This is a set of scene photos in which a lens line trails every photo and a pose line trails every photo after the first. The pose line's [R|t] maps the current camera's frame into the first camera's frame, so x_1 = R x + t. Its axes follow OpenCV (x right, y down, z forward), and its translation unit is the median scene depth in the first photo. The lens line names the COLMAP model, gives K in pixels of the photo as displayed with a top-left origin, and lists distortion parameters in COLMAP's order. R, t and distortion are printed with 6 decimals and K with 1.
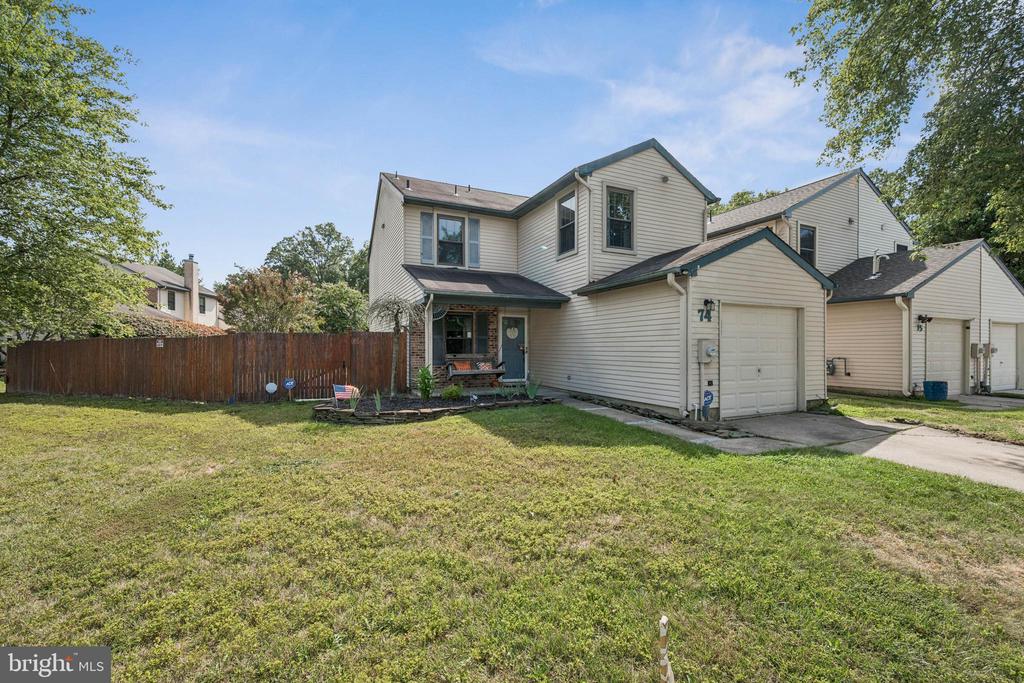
lens RADIAL K [[414.5, 0, 506.8], [0, 414.5, 345.9], [0, 0, 1]] dist [0.001064, 0.000476]
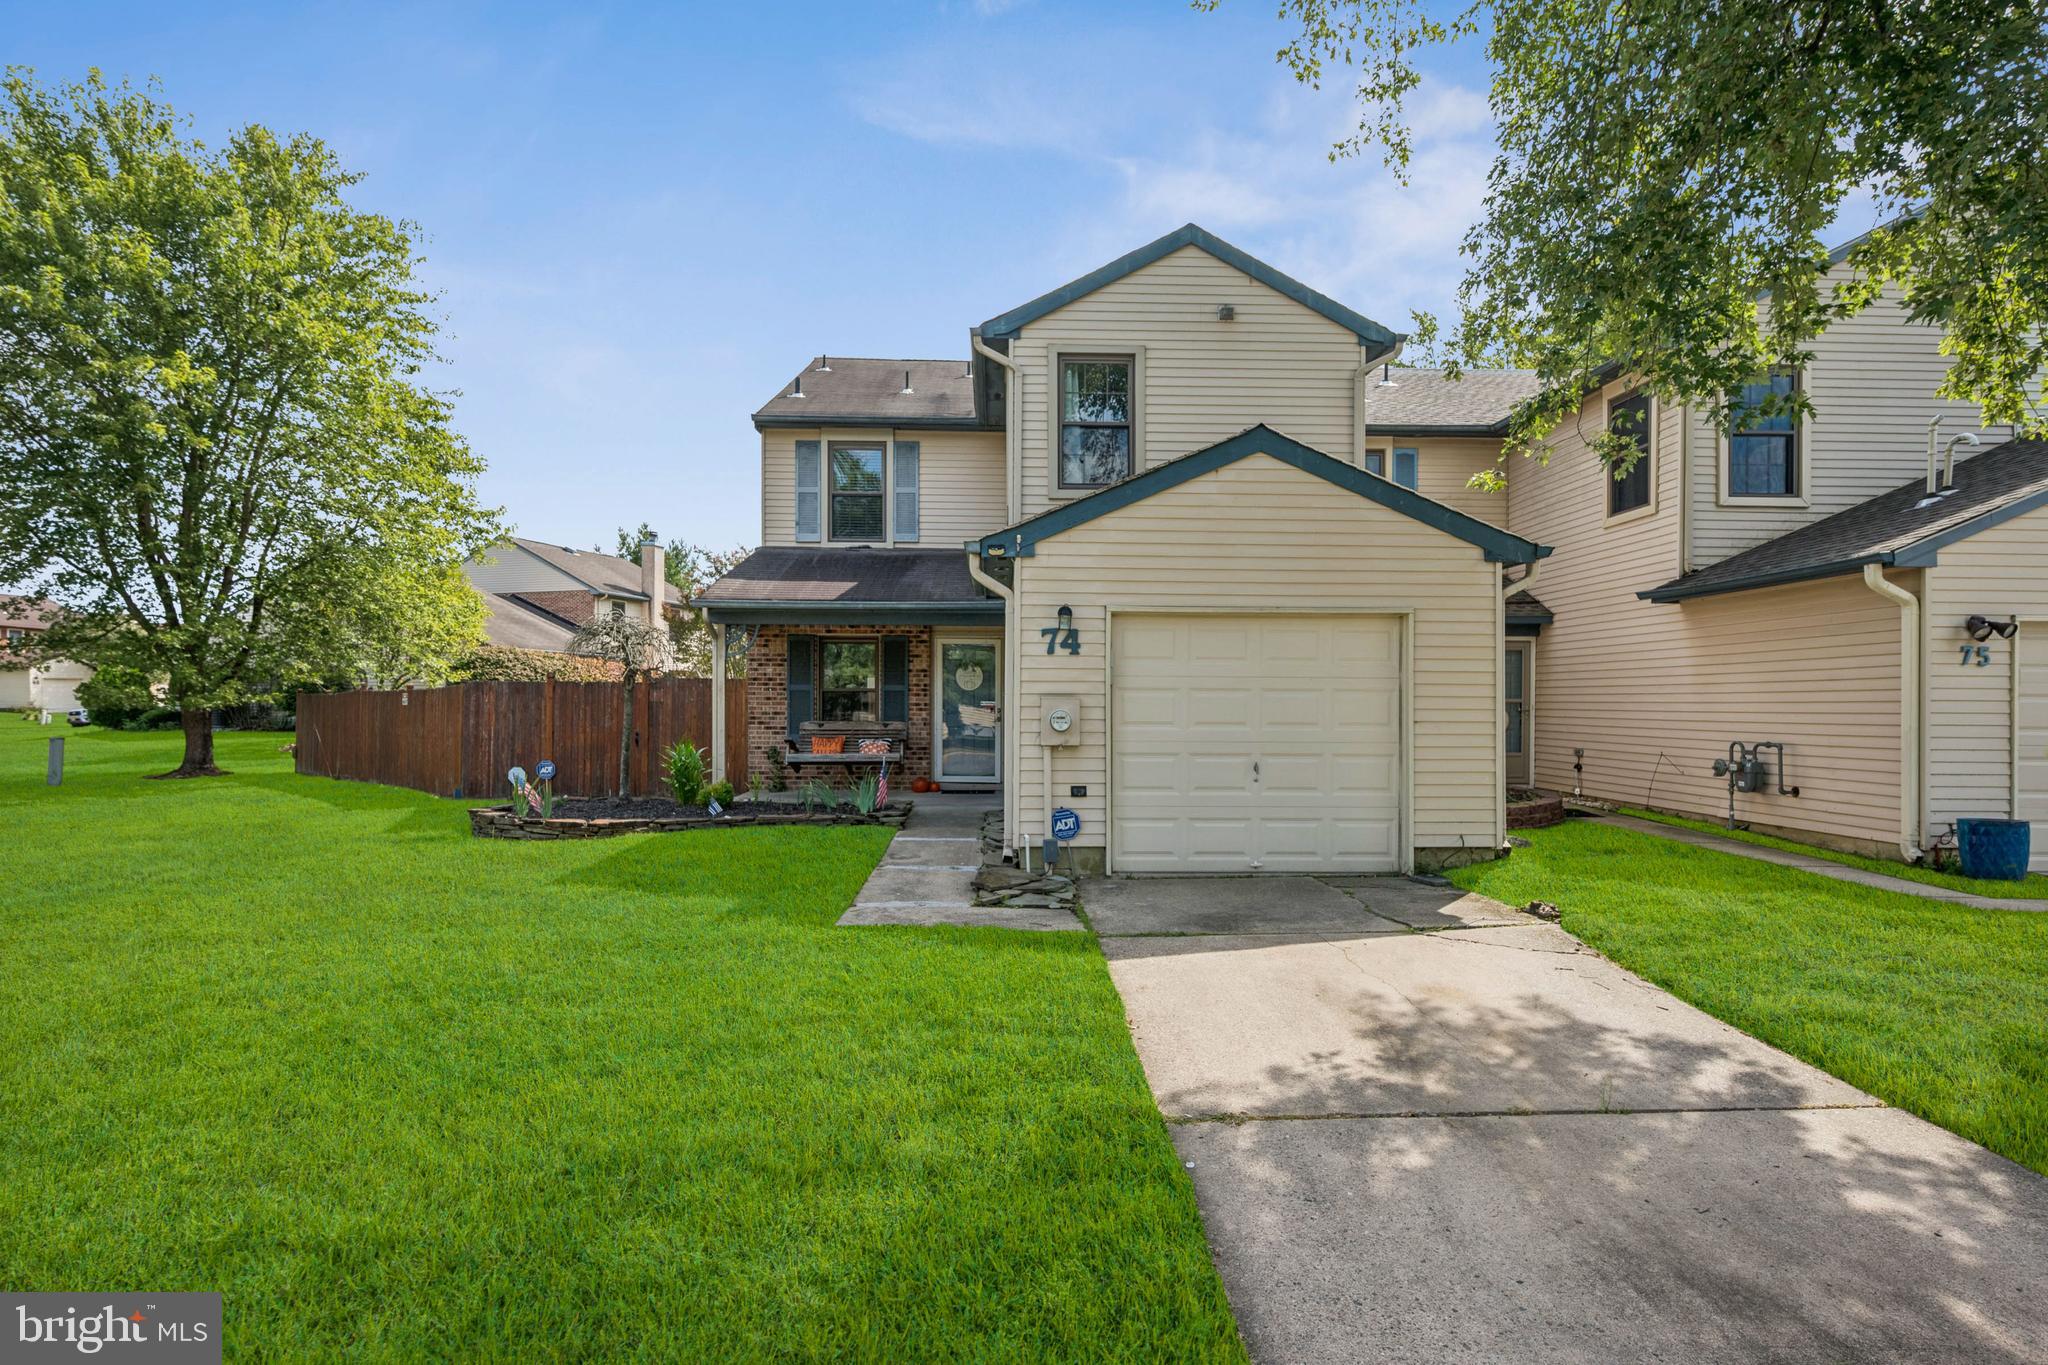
lens RADIAL K [[995.0, 0, 1034.2], [0, 995.0, 694.1], [0, 0, 1]] dist [0.003629, 0.000432]
pose [[0.923369, -0.000574, -0.383913, 0.596959], [-0.002390, 0.999971, -0.007244, -0.005456], [0.383906, 0.007607, 0.923341, -0.012165]]
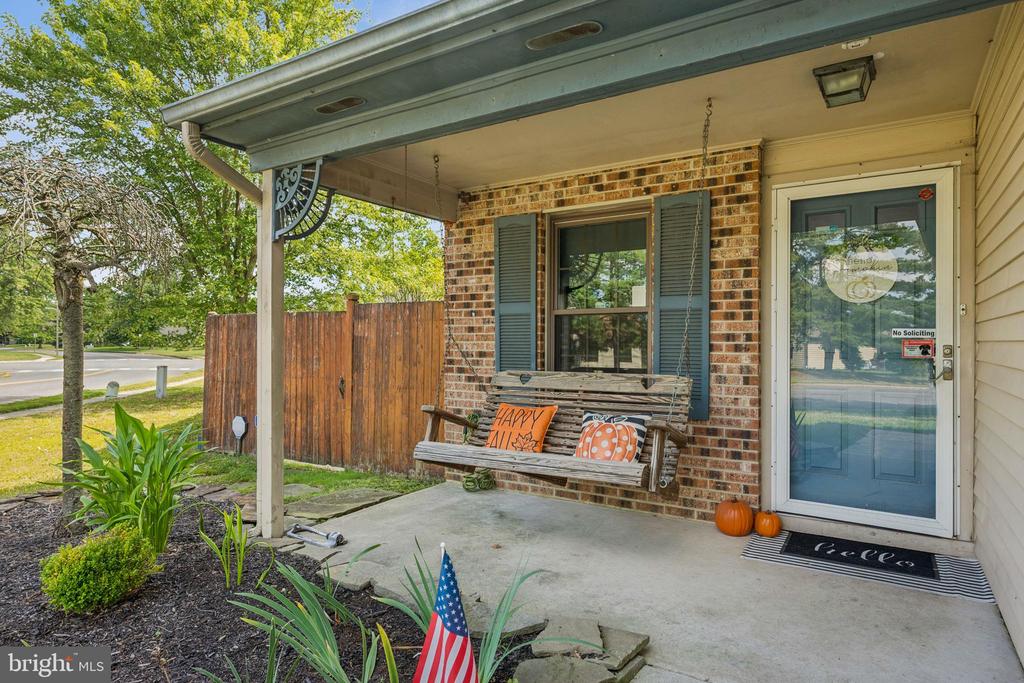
lens RADIAL K [[600.1, 0, 514.6], [0, 600.1, 344.9], [0, 0, 1]] dist [0.000644, 0.000515]
pose [[0.543320, -0.000969, -0.839525, 0.190675], [-0.004113, 0.999984, -0.003817, 0.005472], [0.839516, 0.005527, 0.543307, 0.822172]]
